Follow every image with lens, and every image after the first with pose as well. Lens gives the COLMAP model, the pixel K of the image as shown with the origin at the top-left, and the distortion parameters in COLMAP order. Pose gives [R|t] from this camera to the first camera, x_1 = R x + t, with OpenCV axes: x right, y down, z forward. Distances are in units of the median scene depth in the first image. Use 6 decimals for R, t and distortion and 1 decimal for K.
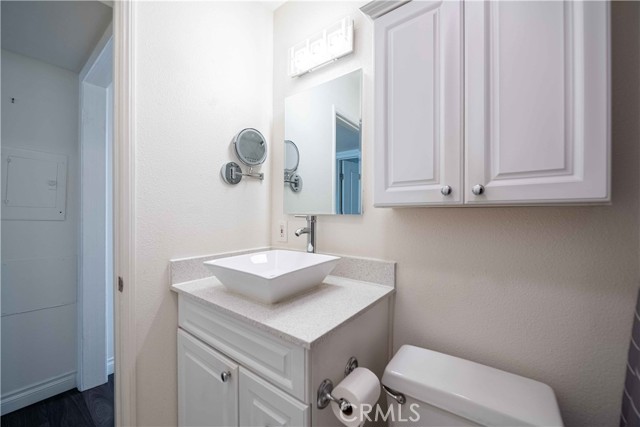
lens RADIAL K [[260.2, 0, 320.3], [0, 260.2, 213.0], [0, 0, 1]] dist [-0.002883, -0.001554]
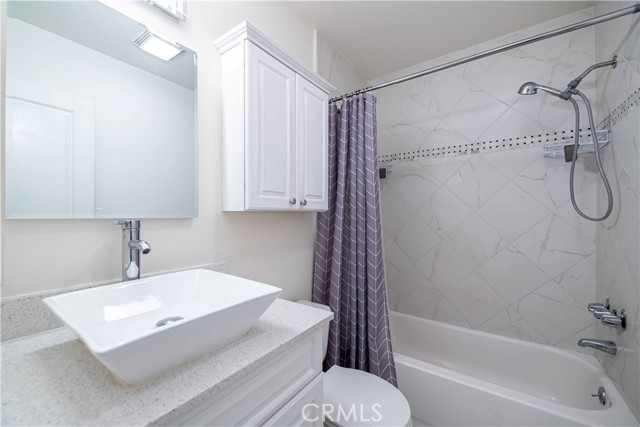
lens RADIAL K [[260.2, 0, 320.1], [0, 260.2, 213.9], [0, 0, 1]] dist [-0.002883, -0.001554]
pose [[-0.073623, 0.003580, 0.997280, -0.986650], [0.004846, 0.999983, -0.003232, -0.002162], [-0.997274, 0.004595, -0.073639, 0.843453]]
